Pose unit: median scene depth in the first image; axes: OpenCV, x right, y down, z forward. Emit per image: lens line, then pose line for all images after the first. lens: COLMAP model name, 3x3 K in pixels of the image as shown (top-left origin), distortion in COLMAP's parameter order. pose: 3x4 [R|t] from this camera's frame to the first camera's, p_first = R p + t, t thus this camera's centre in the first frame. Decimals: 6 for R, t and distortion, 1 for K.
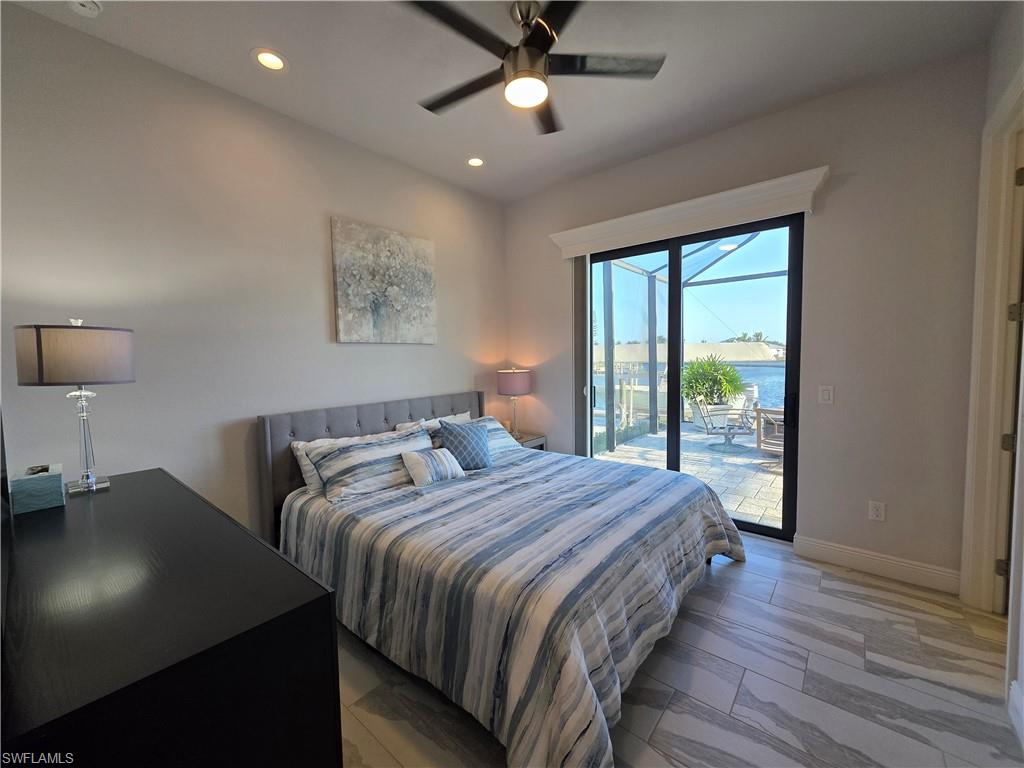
lens RADIAL K [[407.3, 0, 517.5], [0, 407.3, 381.0], [0, 0, 1]] dist [0.003089, 0.000425]
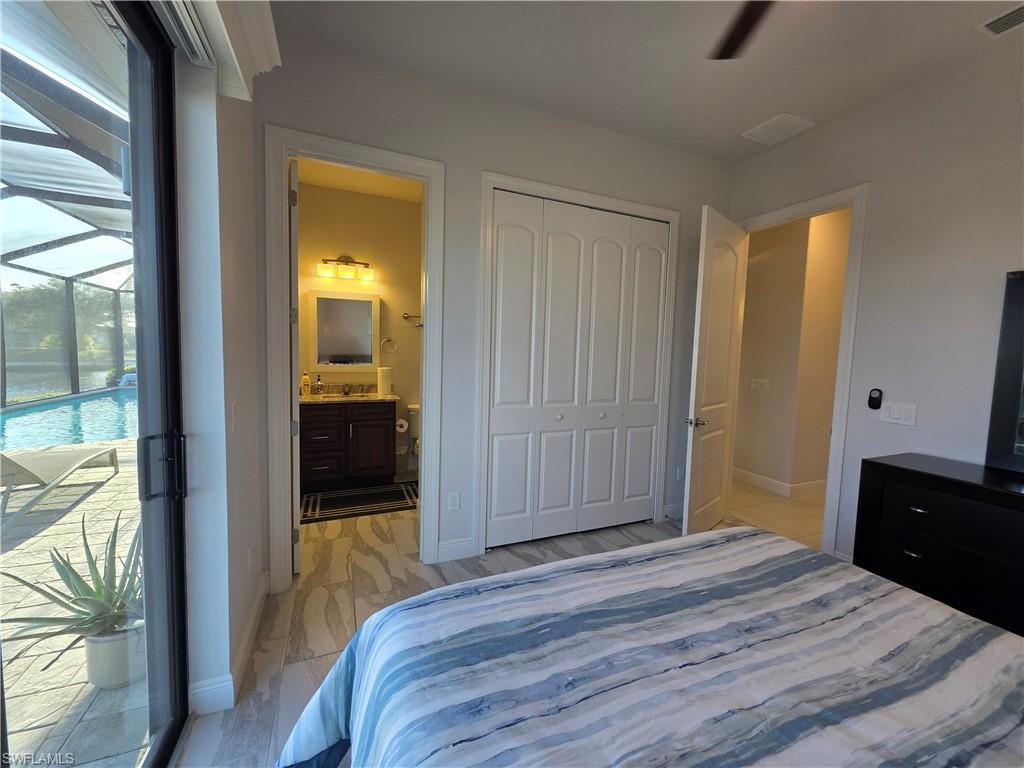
lens RADIAL K [[407.3, 0, 517.5], [0, 407.3, 381.0], [0, 0, 1]] dist [0.003089, 0.000425]
pose [[-0.892523, -0.040522, 0.449177, 0.136614], [0.013193, 0.993183, 0.115814, -0.114413], [-0.450808, 0.109293, -0.885905, 1.841001]]
